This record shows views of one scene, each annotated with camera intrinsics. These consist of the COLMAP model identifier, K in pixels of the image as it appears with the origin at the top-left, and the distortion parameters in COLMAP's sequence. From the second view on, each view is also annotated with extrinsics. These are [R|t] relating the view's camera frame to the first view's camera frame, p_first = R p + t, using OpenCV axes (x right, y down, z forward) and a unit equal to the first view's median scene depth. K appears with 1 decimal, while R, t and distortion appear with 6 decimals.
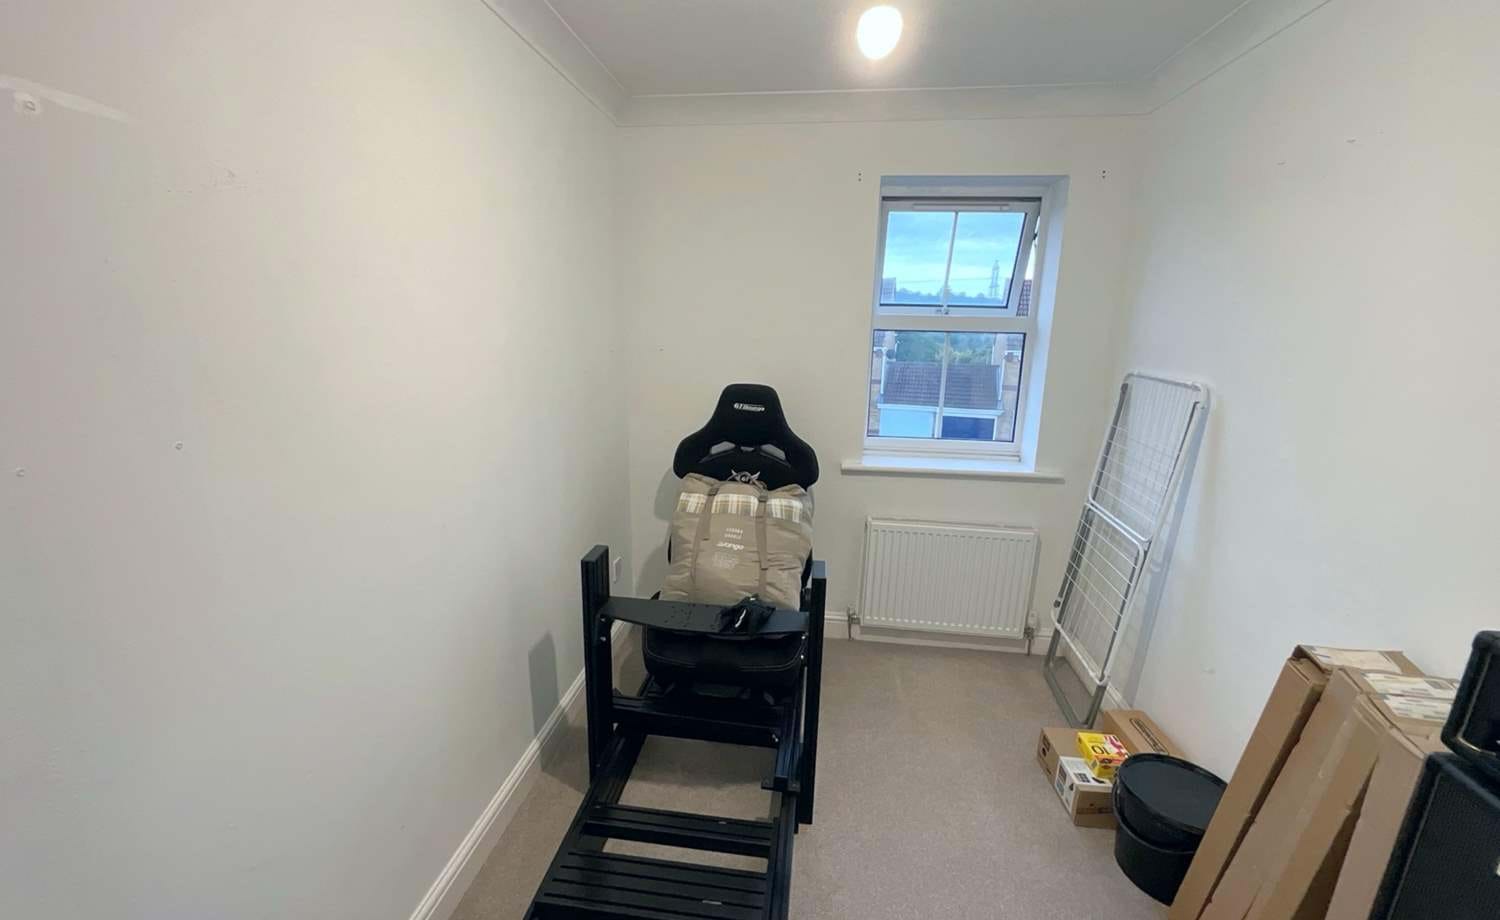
lens RADIAL K [[610.8, 0, 750.4], [0, 610.8, 462.8], [0, 0, 1]] dist [0.000986, -0.000180]
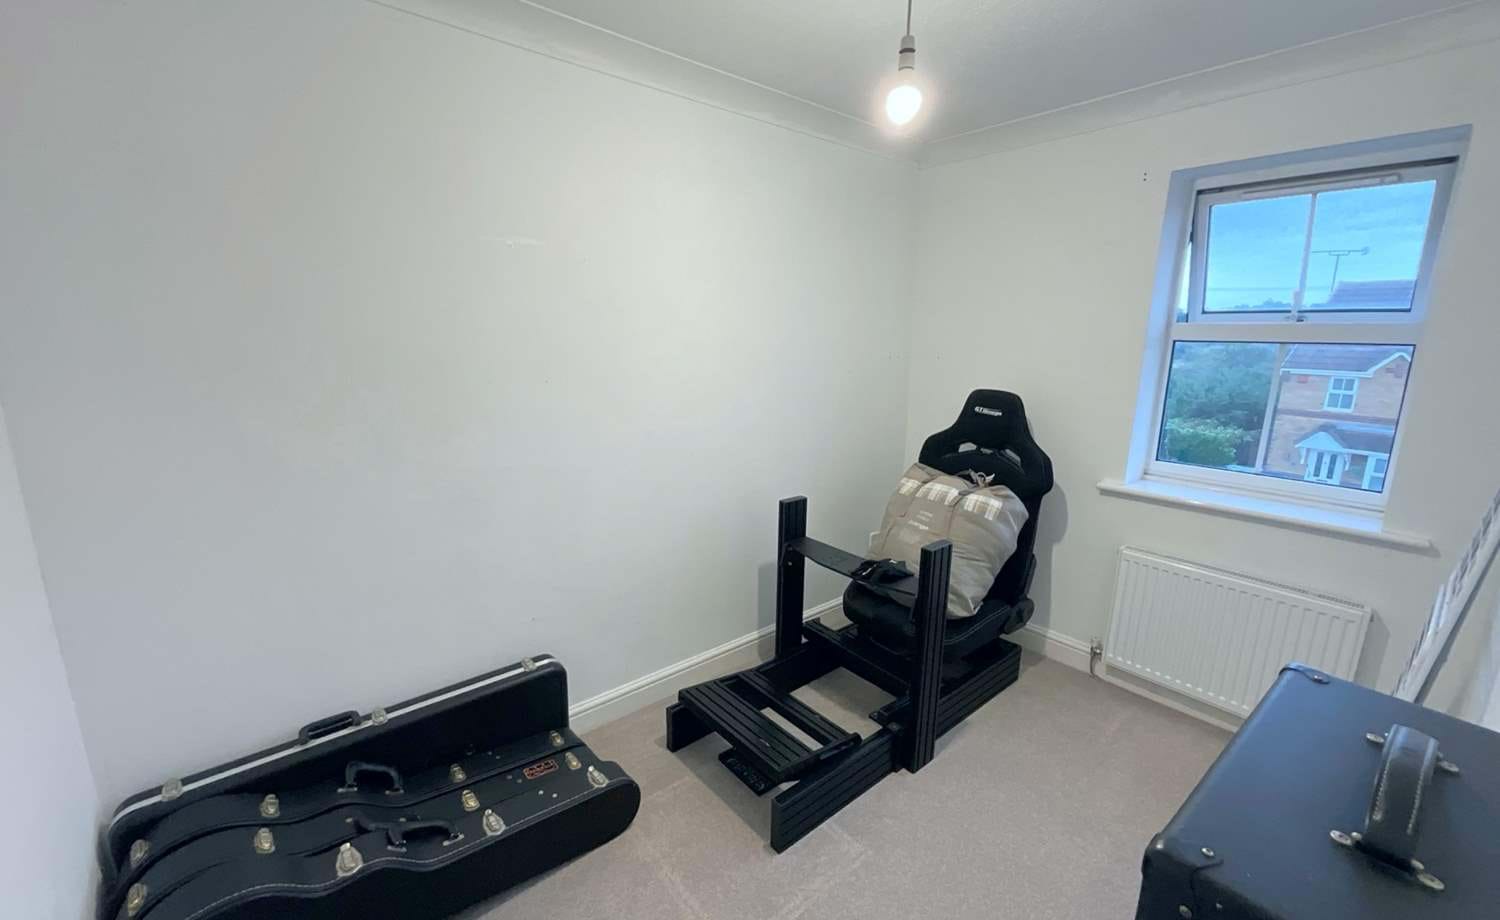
lens RADIAL K [[610.8, 0, 759.8], [0, 610.8, 460.7], [0, 0, 1]] dist [0.000986, -0.000180]
pose [[0.731976, 0.132063, -0.668409, 0.413260], [-0.154131, 0.987699, 0.026358, 0.026501], [0.663668, 0.083729, 0.743327, -0.047716]]
